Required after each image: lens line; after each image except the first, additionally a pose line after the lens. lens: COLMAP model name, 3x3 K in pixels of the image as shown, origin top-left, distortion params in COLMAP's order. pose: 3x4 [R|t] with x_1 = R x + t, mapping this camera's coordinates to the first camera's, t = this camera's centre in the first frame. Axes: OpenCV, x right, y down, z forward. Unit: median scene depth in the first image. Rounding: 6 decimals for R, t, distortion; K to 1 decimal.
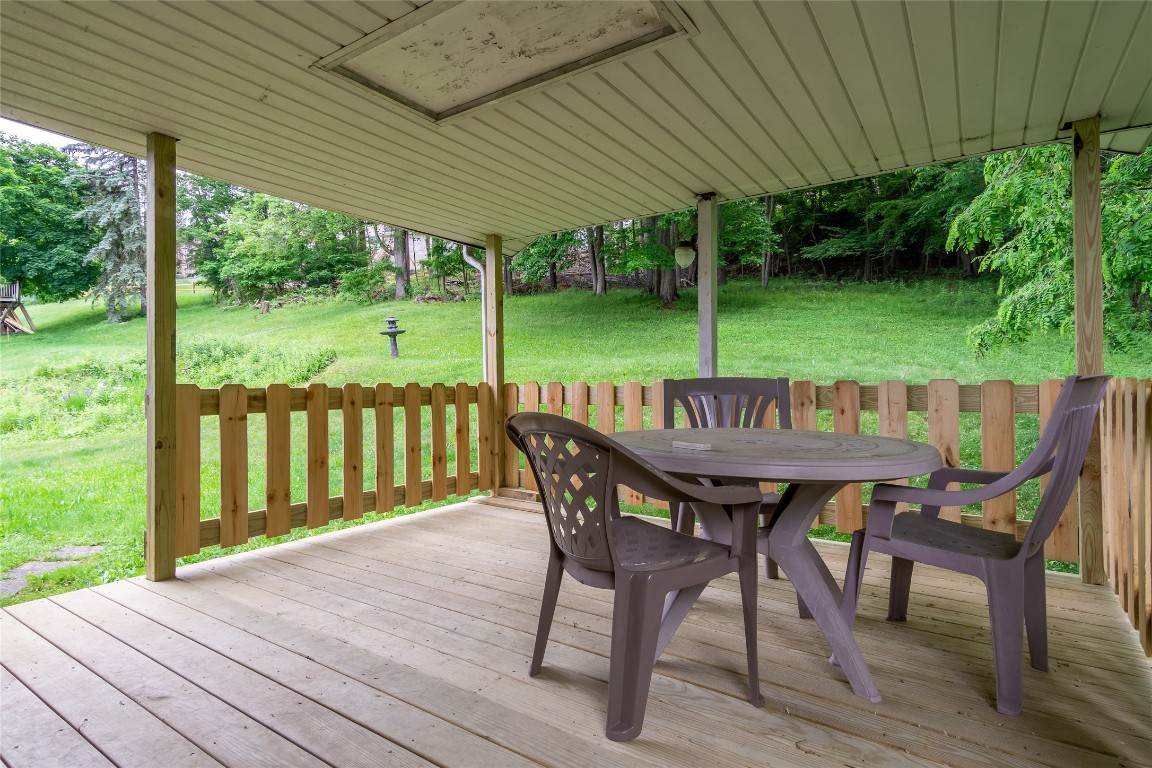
lens RADIAL K [[608.6, 0, 577.0], [0, 608.6, 382.6], [0, 0, 1]] dist [0.001504, 0.002729]
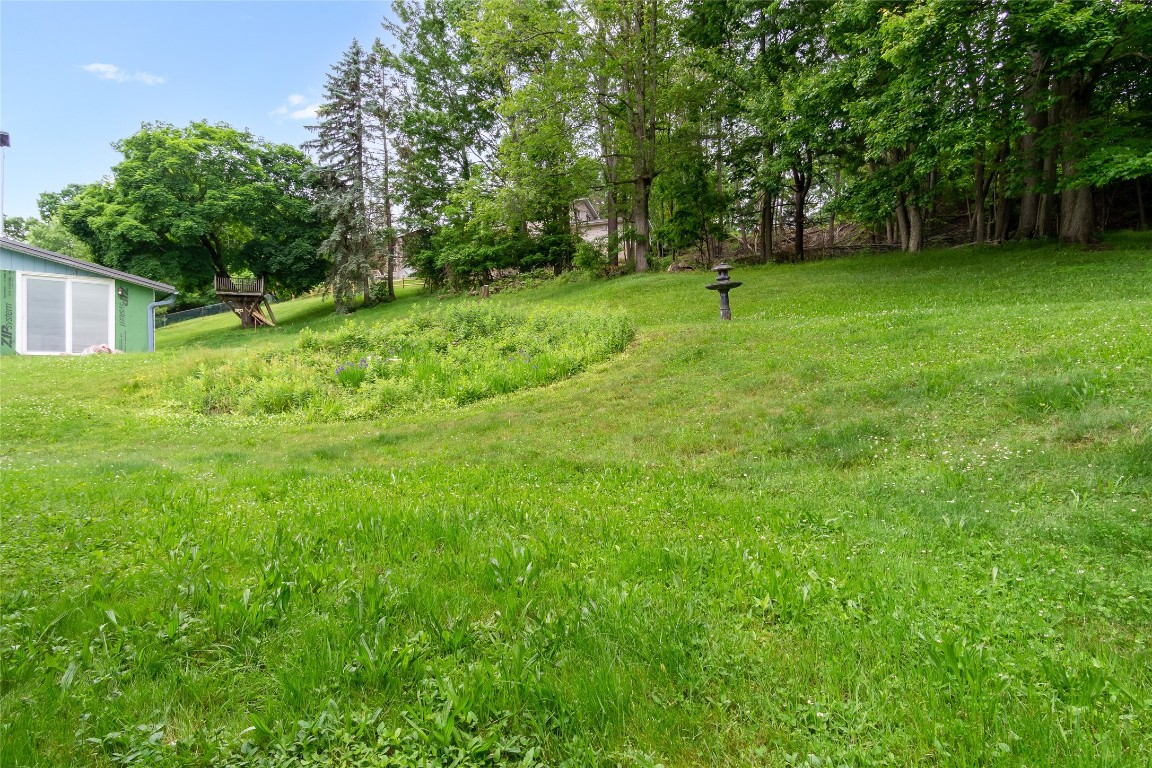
lens RADIAL K [[608.6, 0, 573.3], [0, 608.6, 384.9], [0, 0, 1]] dist [0.001504, 0.002729]
pose [[0.967419, 0.007639, -0.253066, -0.133945], [-0.007447, 0.999971, 0.001717, 0.015293], [0.253072, 0.000223, 0.967447, 0.122334]]
